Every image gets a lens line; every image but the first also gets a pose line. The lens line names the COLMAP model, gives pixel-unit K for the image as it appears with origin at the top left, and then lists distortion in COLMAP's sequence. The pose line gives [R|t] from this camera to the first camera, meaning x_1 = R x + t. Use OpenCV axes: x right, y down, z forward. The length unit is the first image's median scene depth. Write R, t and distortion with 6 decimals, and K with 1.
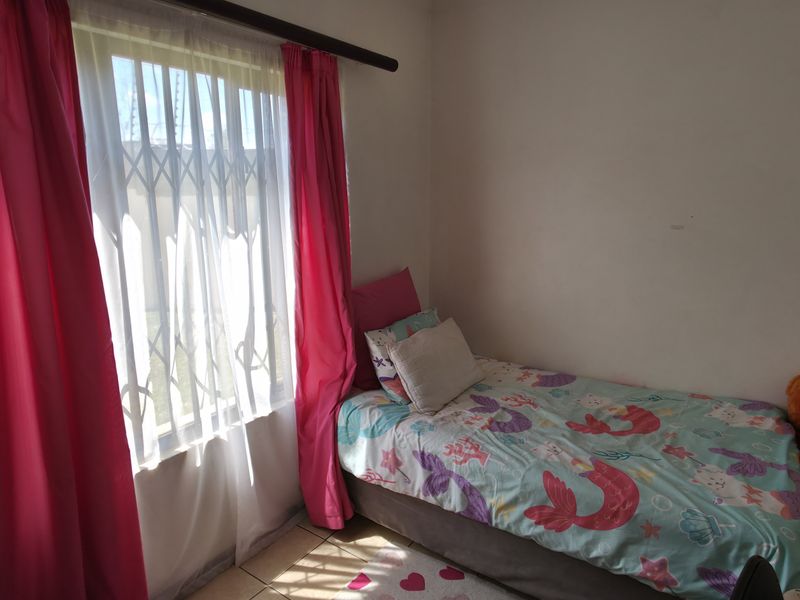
lens RADIAL K [[511.9, 0, 405.0], [0, 511.9, 297.3], [0, 0, 1]] dist [0.001448, 0.001132]
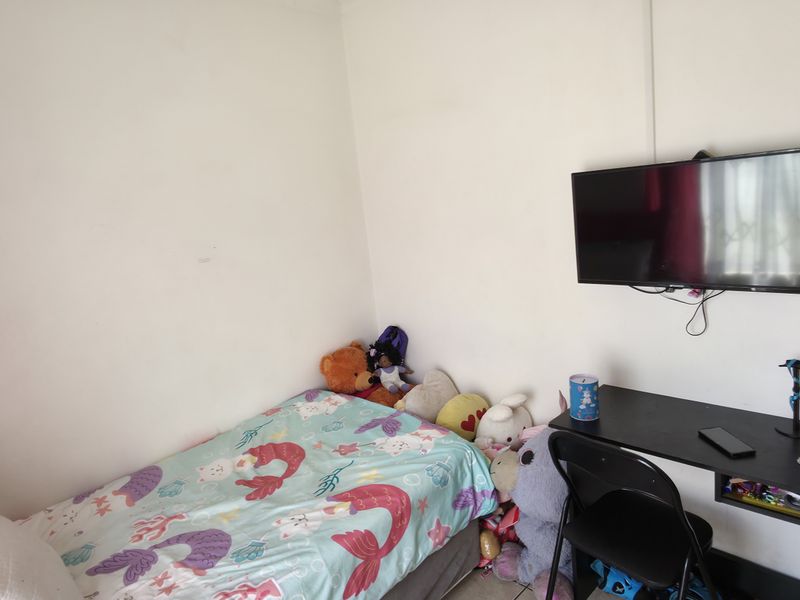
lens RADIAL K [[511.9, 0, 403.9], [0, 511.9, 301.9], [0, 0, 1]] dist [0.001448, 0.001132]
pose [[0.190427, -0.213858, 0.958124, -0.423274], [0.308478, 0.939583, 0.148410, -0.115290], [-0.931976, 0.267299, 0.244893, 0.558995]]
